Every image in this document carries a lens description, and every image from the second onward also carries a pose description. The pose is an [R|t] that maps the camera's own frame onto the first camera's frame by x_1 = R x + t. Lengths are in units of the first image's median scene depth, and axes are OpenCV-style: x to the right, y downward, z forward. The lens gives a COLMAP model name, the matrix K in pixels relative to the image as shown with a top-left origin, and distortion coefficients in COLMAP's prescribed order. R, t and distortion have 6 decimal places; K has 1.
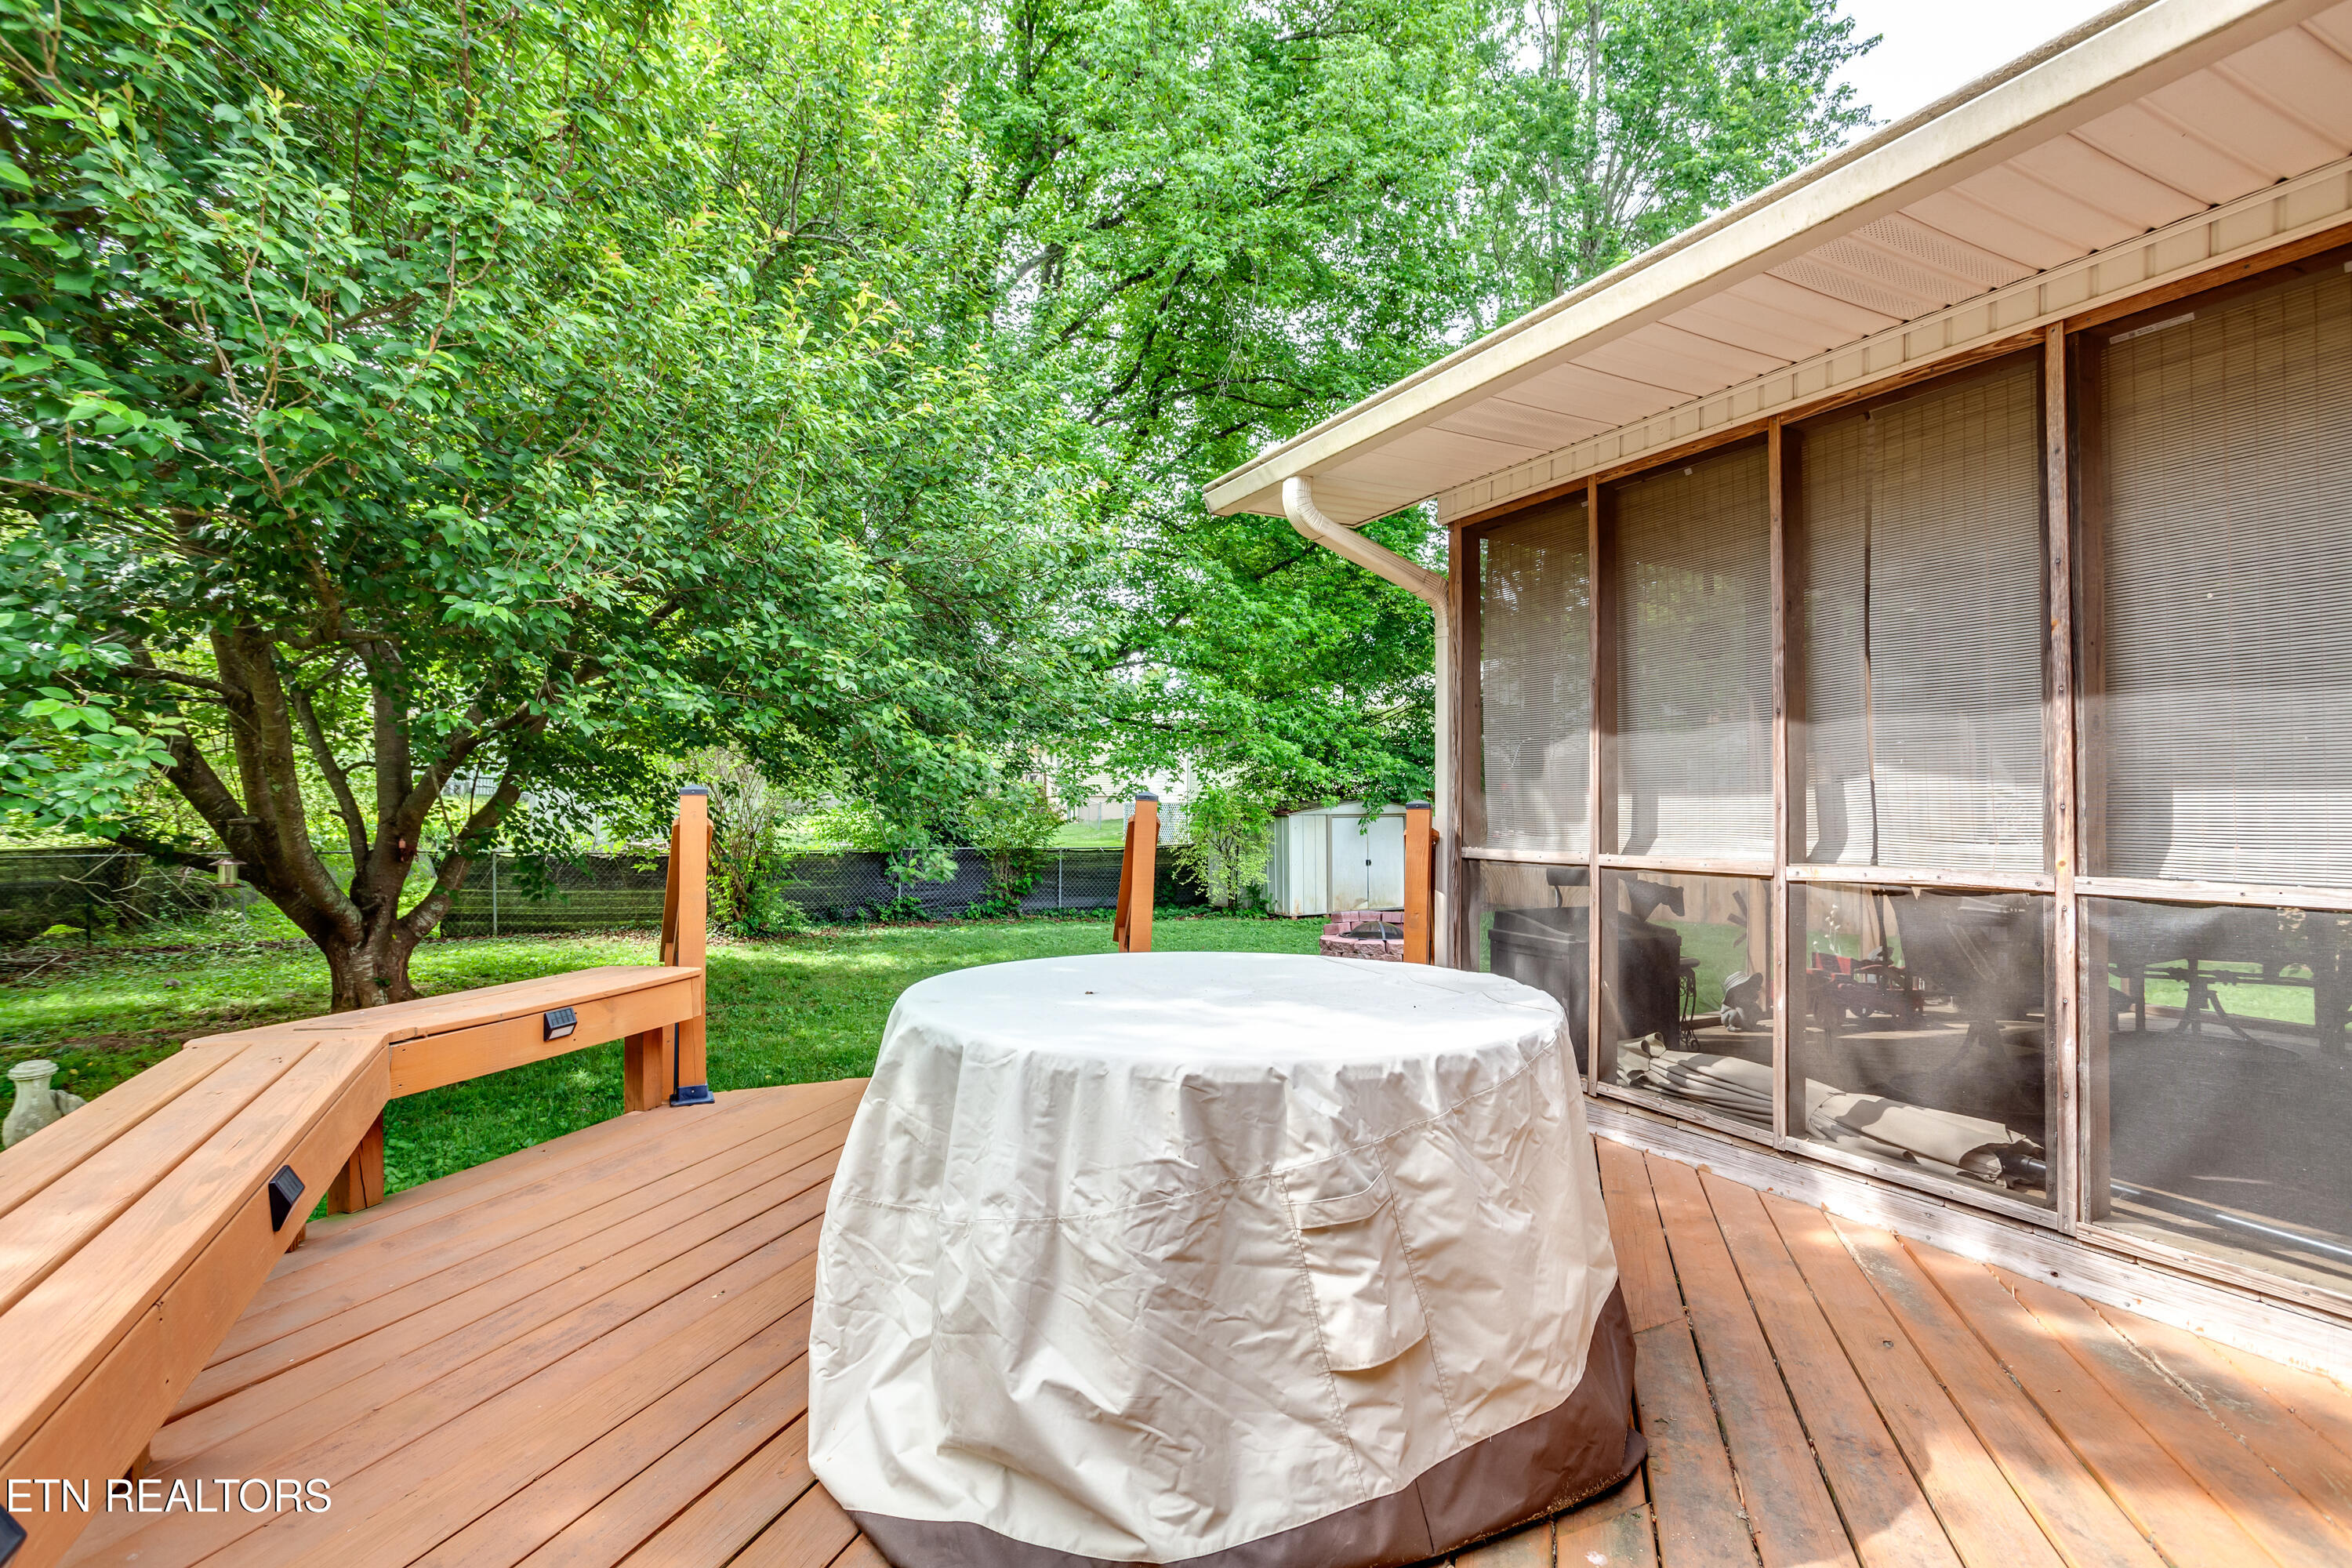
lens RADIAL K [[1139.8, 0, 1157.9], [0, 1139.8, 783.4], [0, 0, 1]] dist [-0.001125, -0.000010]
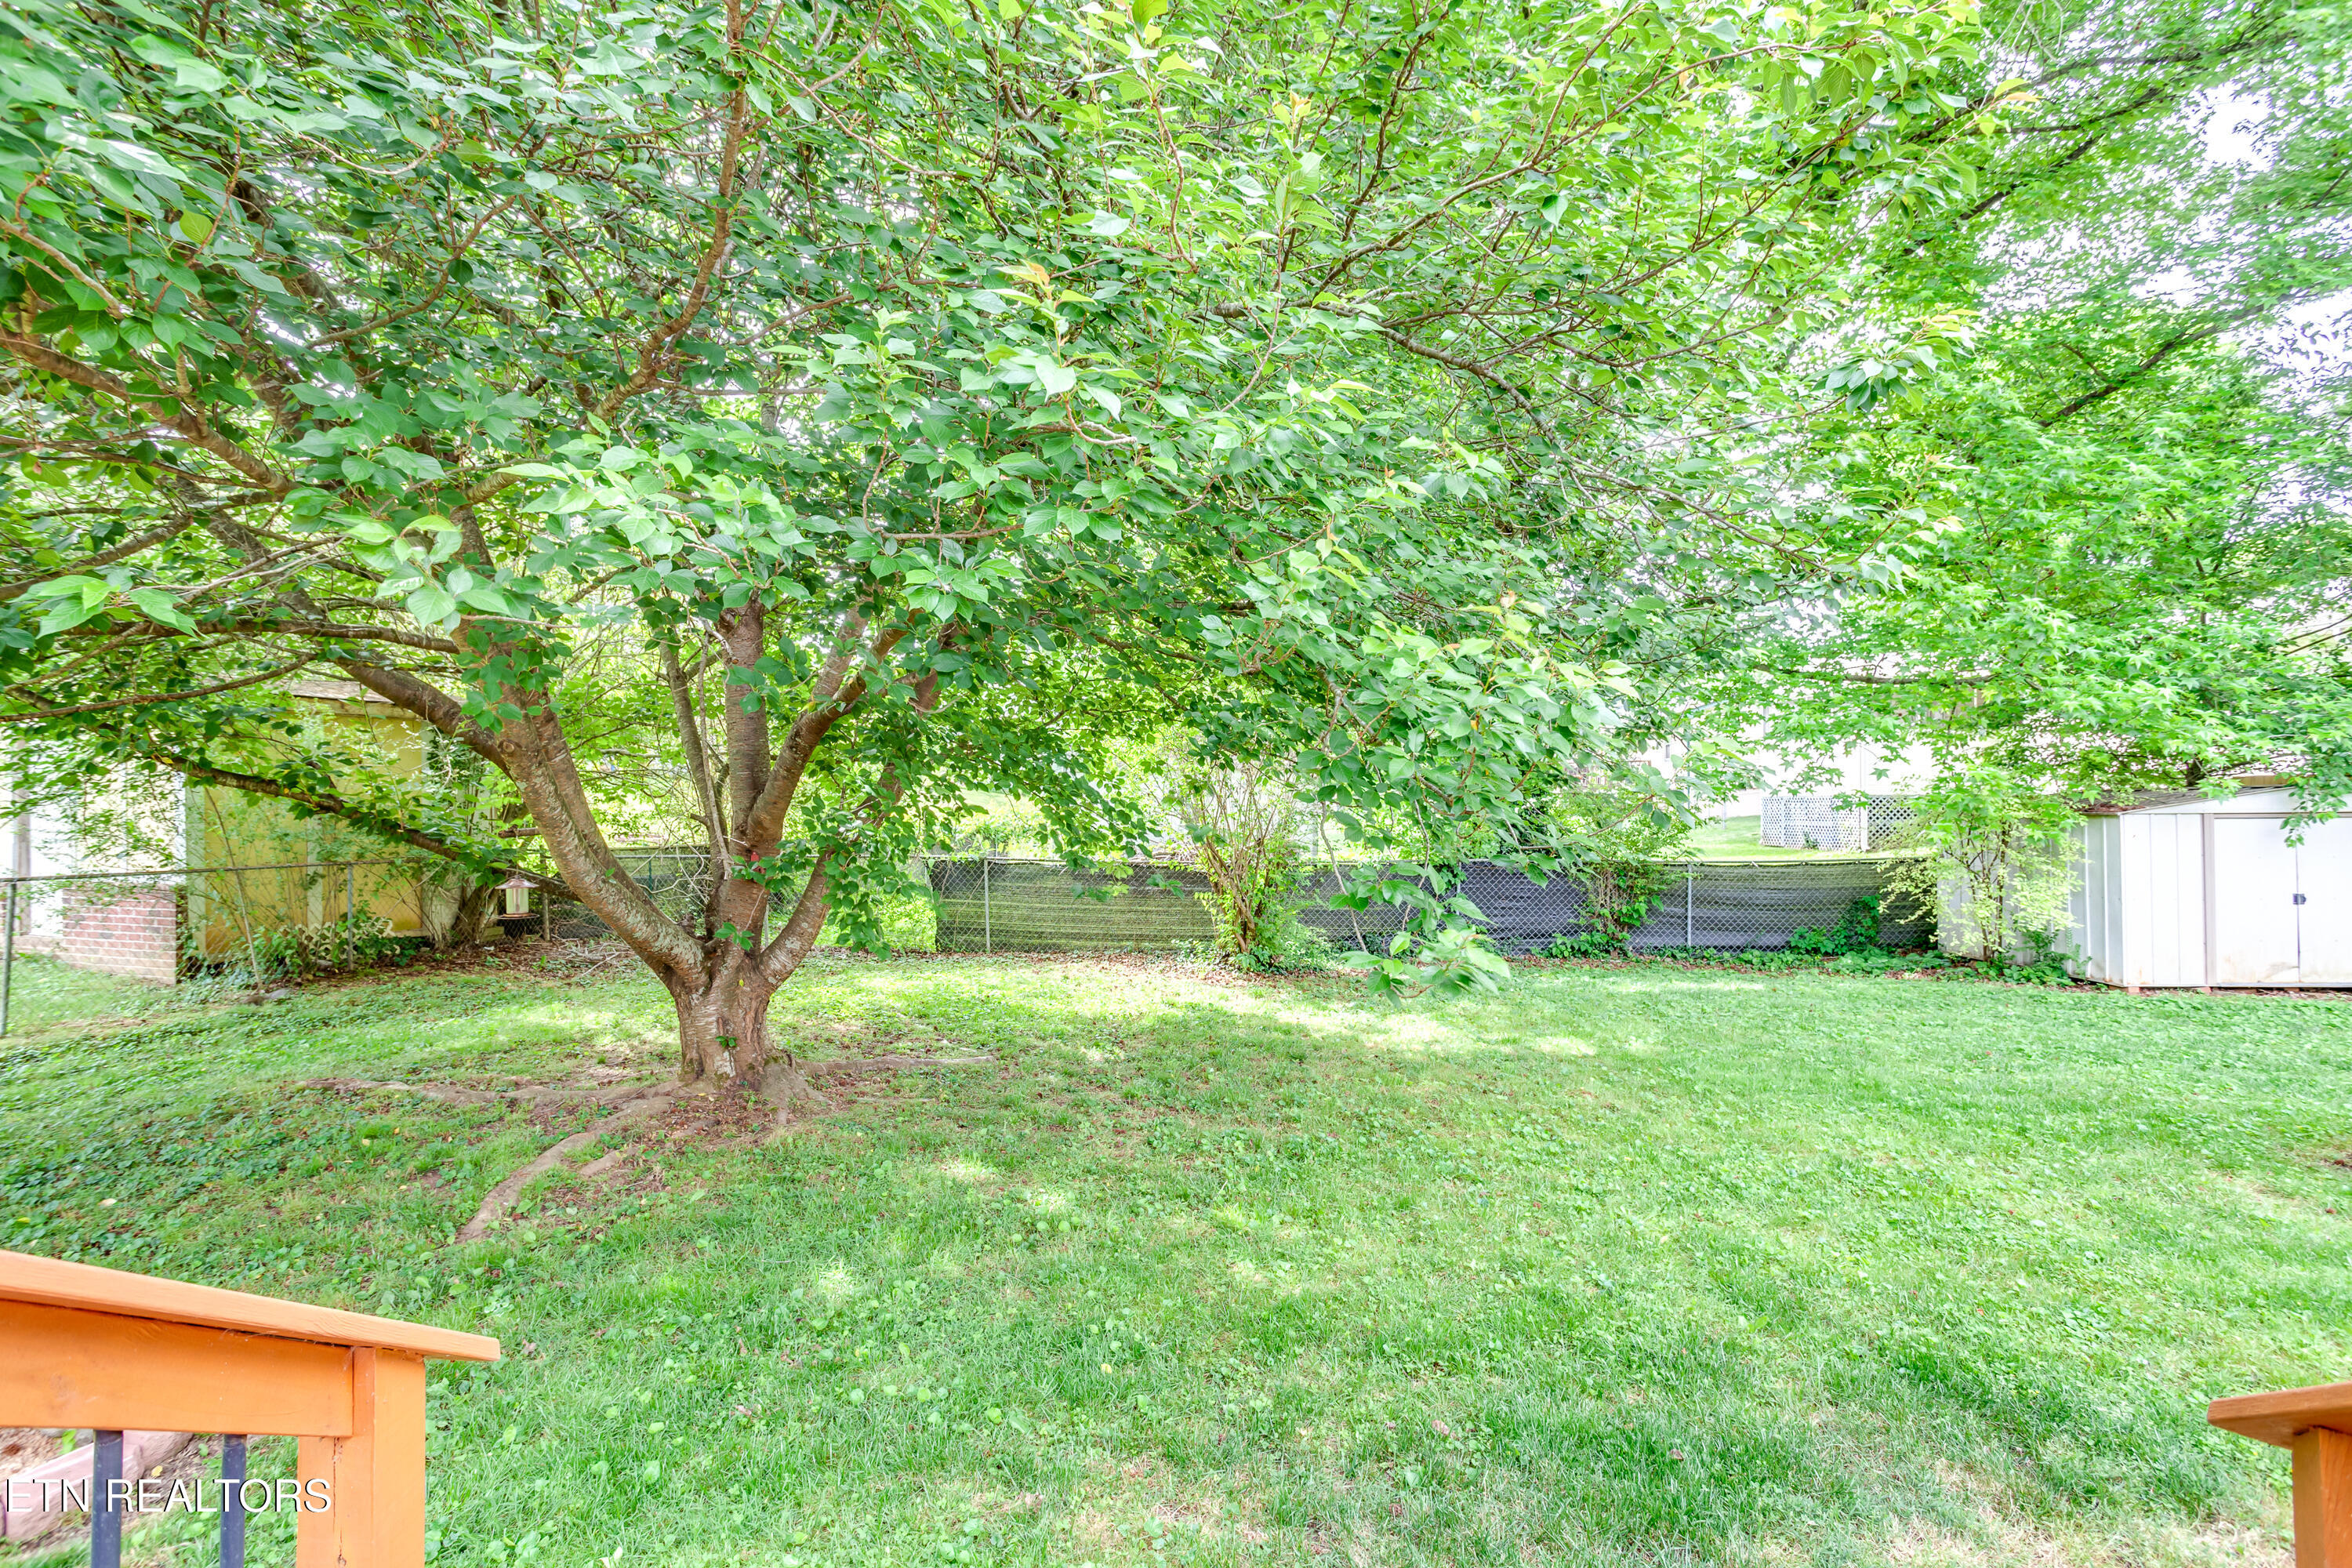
lens RADIAL K [[1147.8, 0, 1110.5], [0, 1147.8, 793.4], [0, 0, 1]] dist [-0.063685, 0.030157]
pose [[0.858783, -0.010498, -0.512232, -0.038246], [0.016669, 0.999833, 0.007455, 0.004324], [0.512068, -0.014940, 0.858815, 0.243869]]
